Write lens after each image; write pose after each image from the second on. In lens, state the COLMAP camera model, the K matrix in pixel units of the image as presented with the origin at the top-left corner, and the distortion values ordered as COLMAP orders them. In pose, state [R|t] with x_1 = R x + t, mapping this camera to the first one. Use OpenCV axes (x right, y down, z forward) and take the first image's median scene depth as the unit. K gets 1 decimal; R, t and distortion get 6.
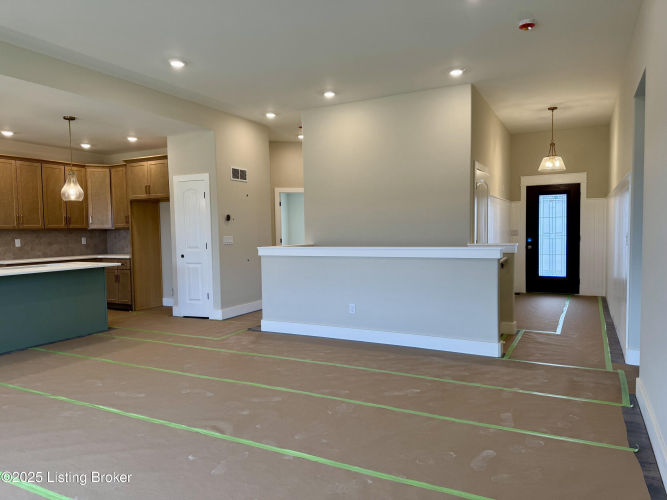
lens RADIAL K [[473.4, 0, 333.5], [0, 473.4, 250.0], [0, 0, 1]] dist [0.109779, -0.197224]
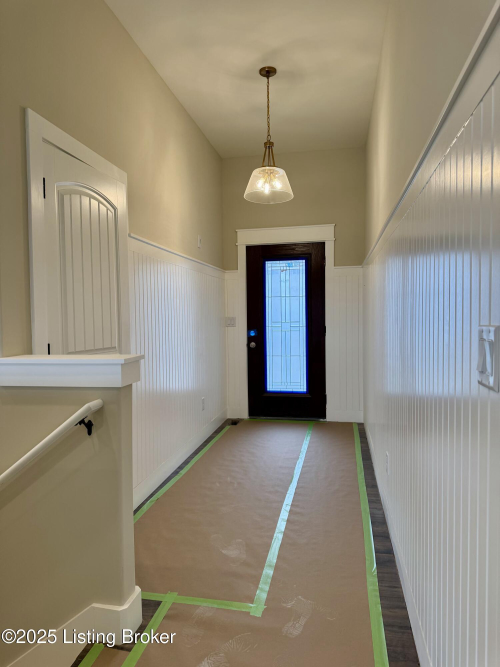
lens RADIAL K [[473.4, 0, 250.0], [0, 473.4, 333.5], [0, 0, 1]] dist [0.109779, -0.197224]
pose [[0.956161, -0.007769, 0.292740, 0.245169], [0.010923, 0.999899, -0.009142, -0.016413], [-0.292639, 0.011939, 0.956148, 0.450694]]
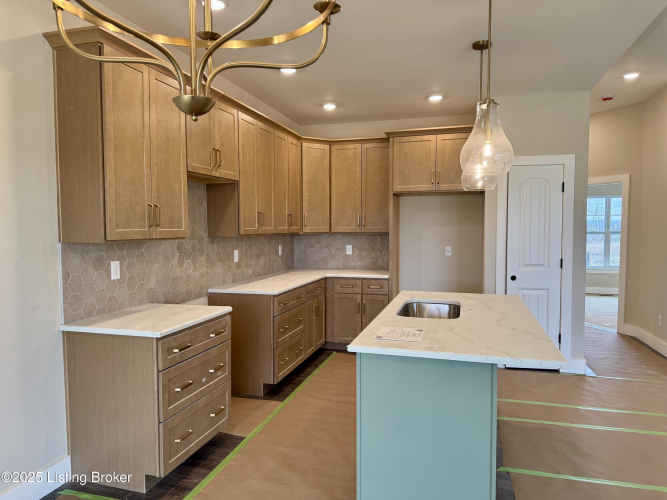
lens RADIAL K [[473.4, 0, 333.5], [0, 473.4, 250.0], [0, 0, 1]] dist [0.109779, -0.197224]
pose [[0.980599, 0.005771, 0.195941, -0.280120], [-0.006432, 0.999976, 0.002733, -0.010576], [-0.195920, -0.003940, 0.980612, 0.158991]]
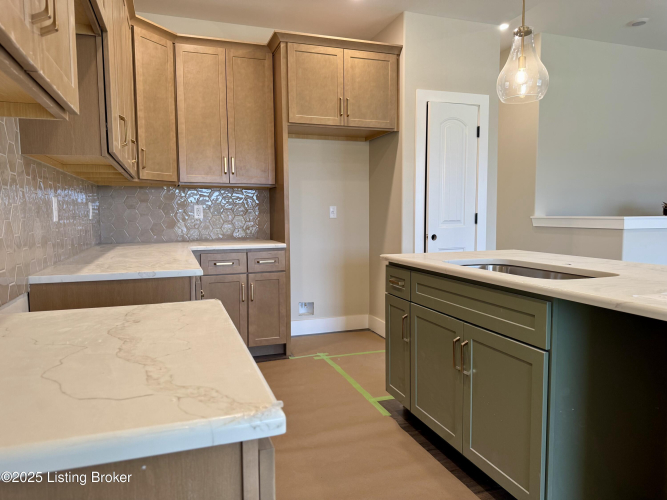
lens RADIAL K [[473.4, 0, 333.5], [0, 473.4, 250.0], [0, 0, 1]] dist [0.109779, -0.197224]
pose [[0.680424, -0.042534, 0.731584, -0.325815], [0.030457, 0.999093, 0.029760, 0.003221], [-0.732186, 0.002033, 0.681102, 0.285447]]
